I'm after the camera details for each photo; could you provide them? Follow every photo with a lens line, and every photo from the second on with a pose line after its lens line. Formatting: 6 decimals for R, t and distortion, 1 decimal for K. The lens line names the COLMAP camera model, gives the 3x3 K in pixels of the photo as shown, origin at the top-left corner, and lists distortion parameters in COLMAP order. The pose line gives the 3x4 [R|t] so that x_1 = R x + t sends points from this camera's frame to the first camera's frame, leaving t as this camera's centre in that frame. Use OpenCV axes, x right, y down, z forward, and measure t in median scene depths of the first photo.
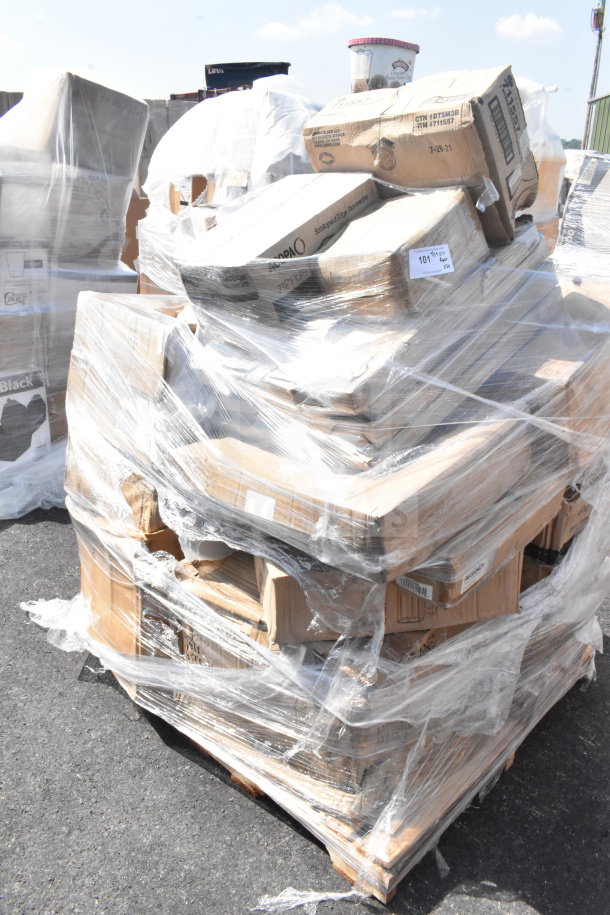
lens RADIAL K [[720.0, 0, 305.0], [0, 720.0, 457.5], [0, 0, 1]] dist [-0.117051, 0.043618]
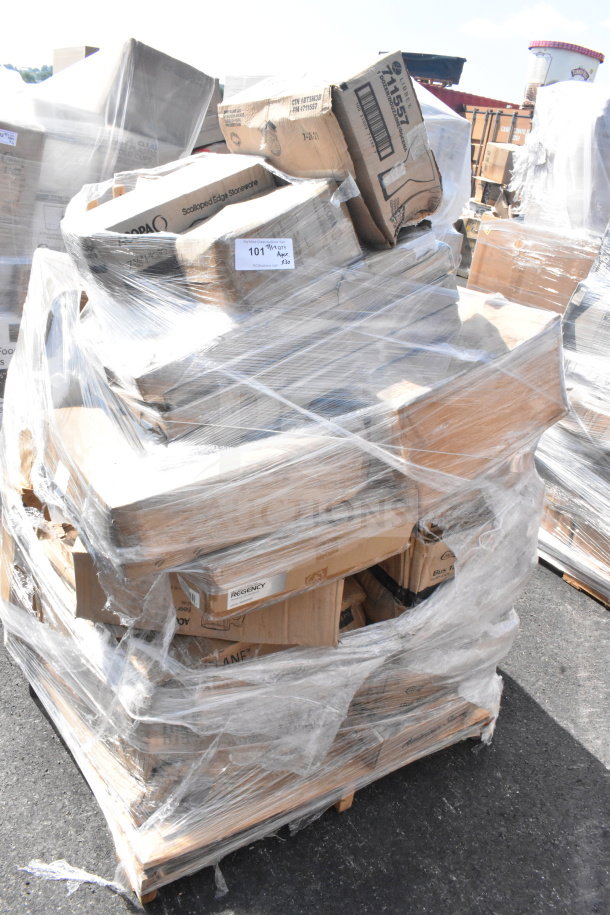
lens RADIAL K [[720.0, 0, 305.0], [0, 720.0, 457.5], [0, 0, 1]] dist [-0.117051, 0.043618]
pose [[0.967331, 0.183839, -0.174566, 0.401216], [-0.181669, 0.982947, 0.028472, -0.045450], [0.176823, 0.004171, 0.984234, 0.082009]]
